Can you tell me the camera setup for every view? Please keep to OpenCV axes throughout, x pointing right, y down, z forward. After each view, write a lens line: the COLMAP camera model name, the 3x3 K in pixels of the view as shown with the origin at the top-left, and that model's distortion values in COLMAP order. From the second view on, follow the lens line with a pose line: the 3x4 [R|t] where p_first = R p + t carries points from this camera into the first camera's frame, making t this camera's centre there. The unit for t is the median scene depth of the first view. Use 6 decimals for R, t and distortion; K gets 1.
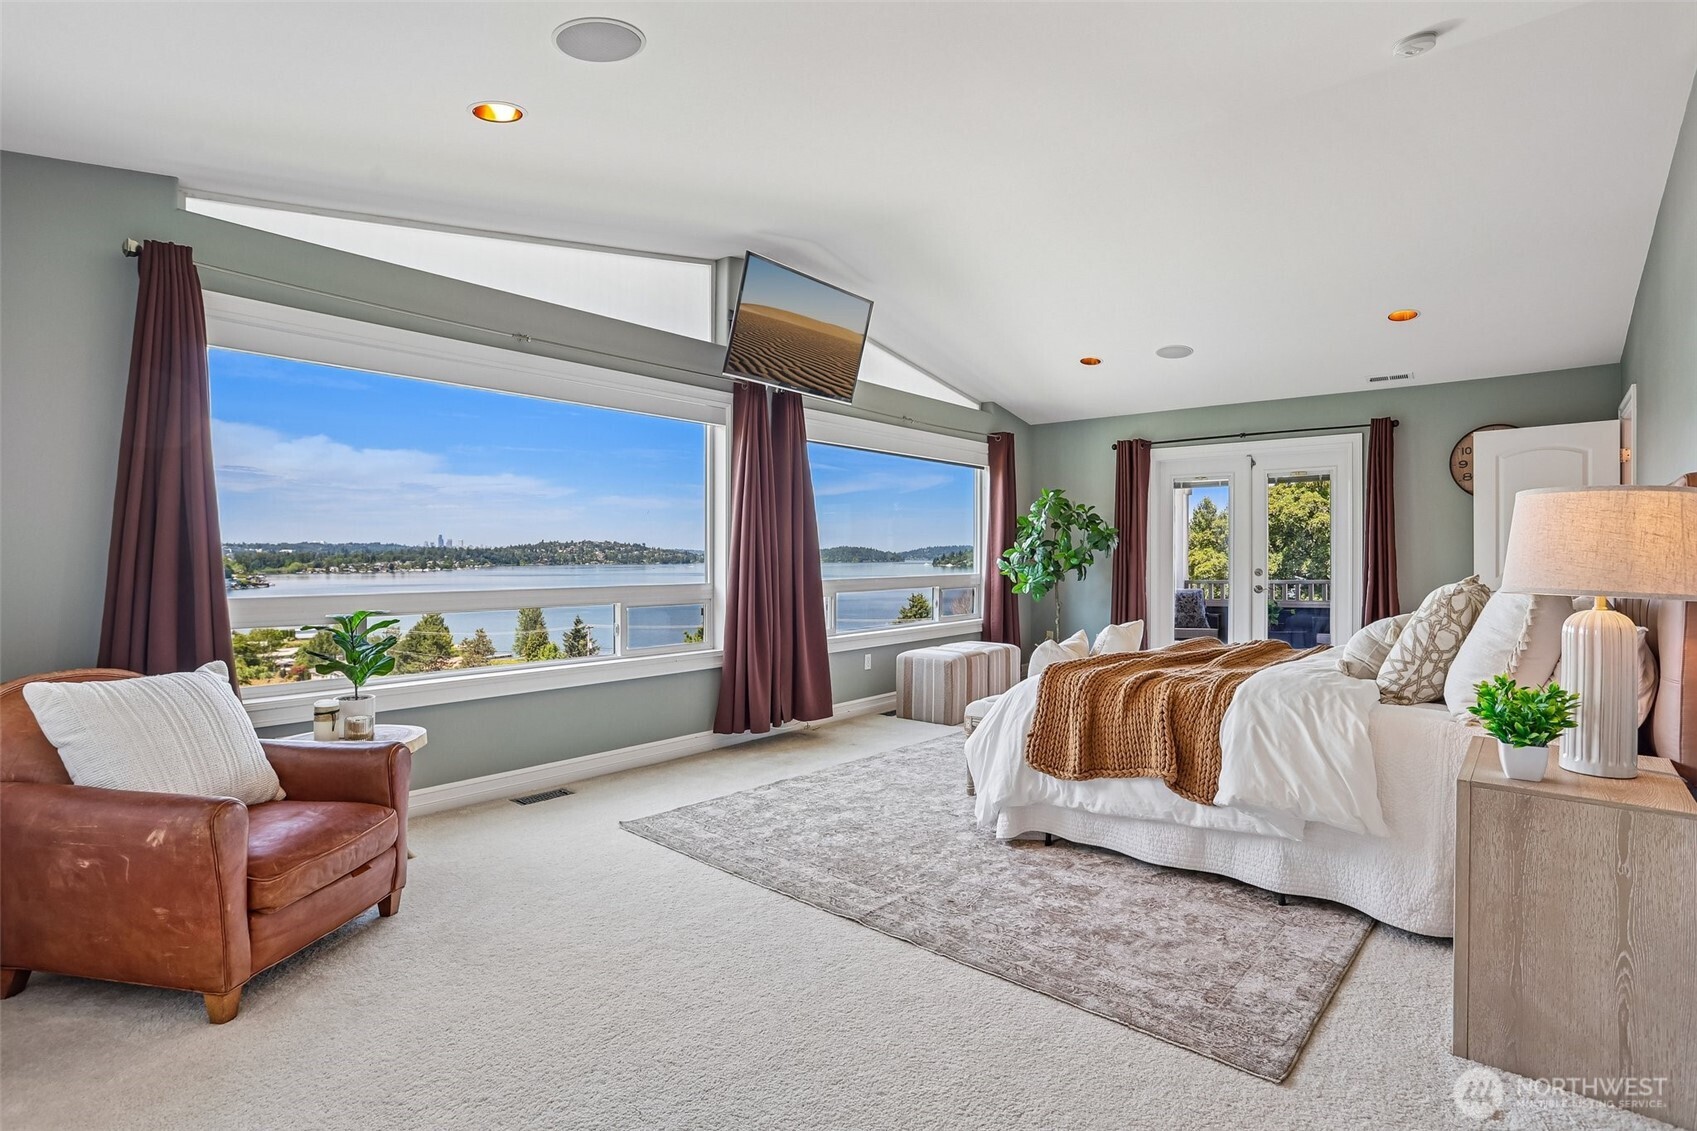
lens RADIAL K [[841.2, 0, 836.7], [0, 841.2, 552.8], [0, 0, 1]] dist [-0.043259, 0.023538]
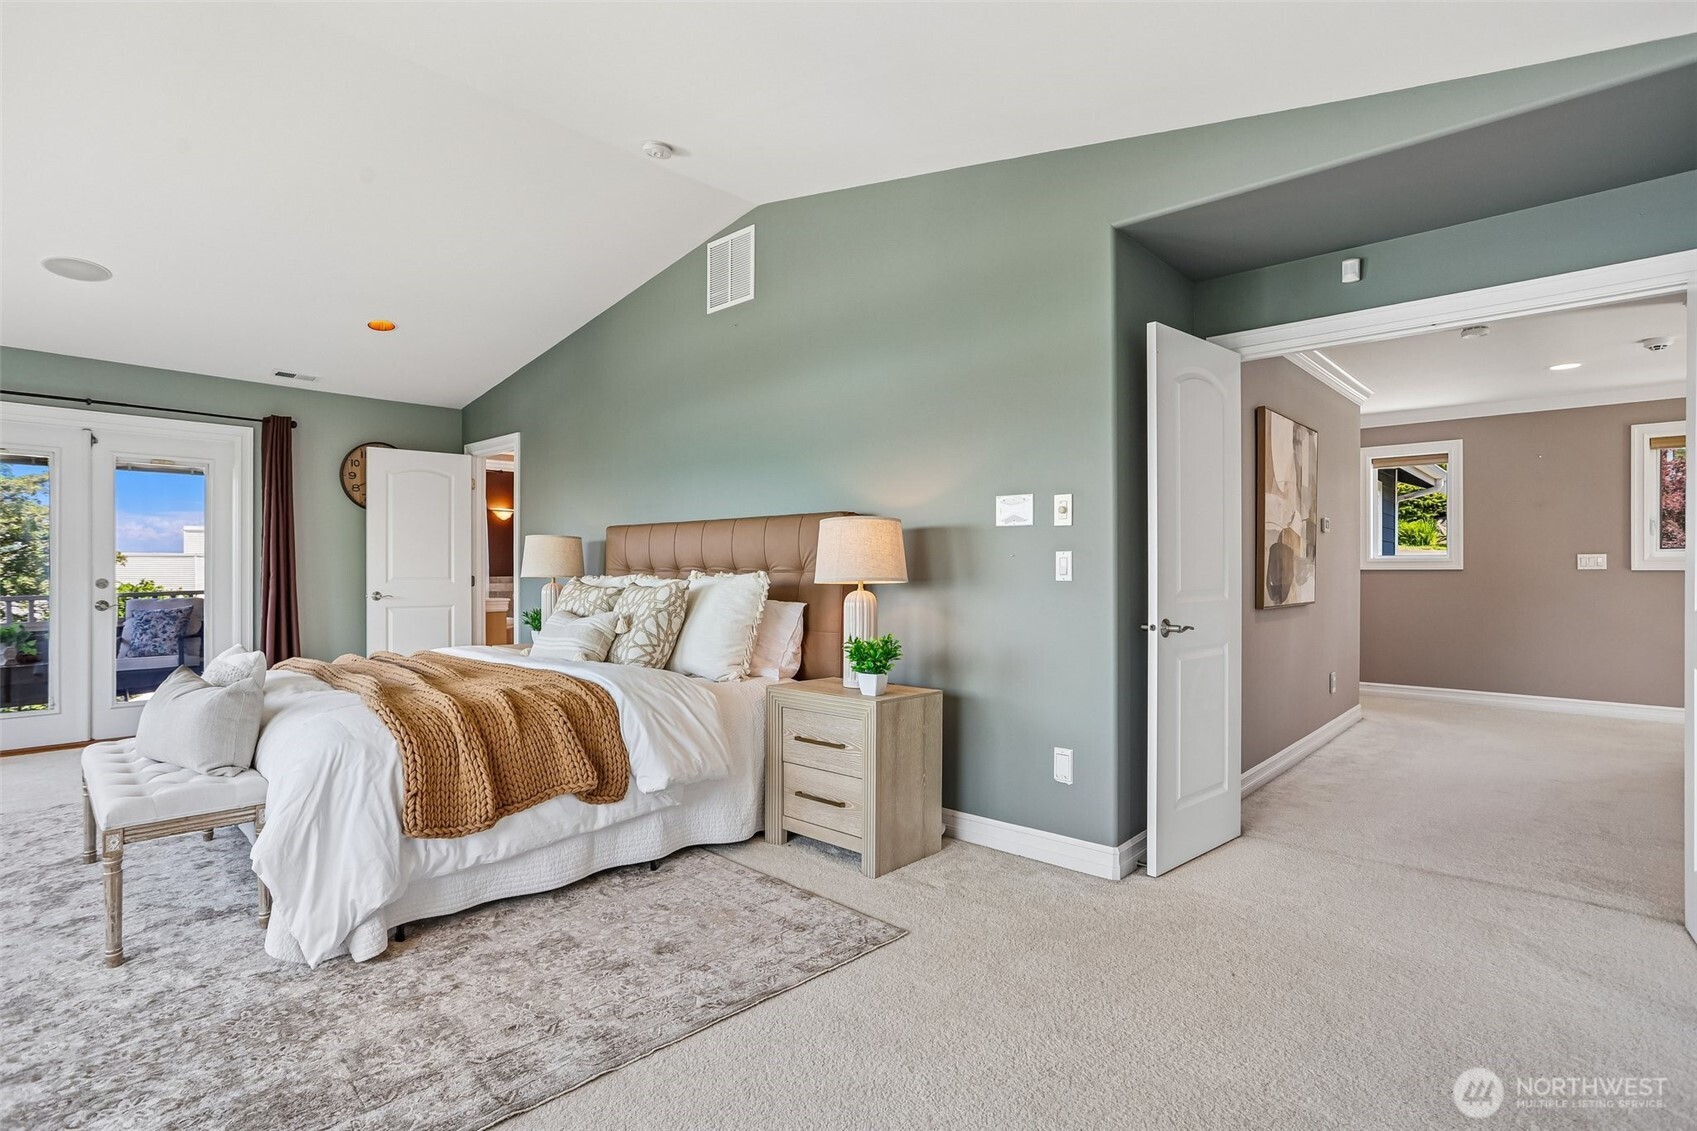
lens RADIAL K [[841.2, 0, 863.1], [0, 841.2, 574.1], [0, 0, 1]] dist [-0.043259, 0.023538]
pose [[0.031030, -0.004209, 0.999510, -0.538845], [-0.004582, 0.999980, 0.004354, 0.019304], [-0.999508, -0.004715, 0.031010, 0.641719]]
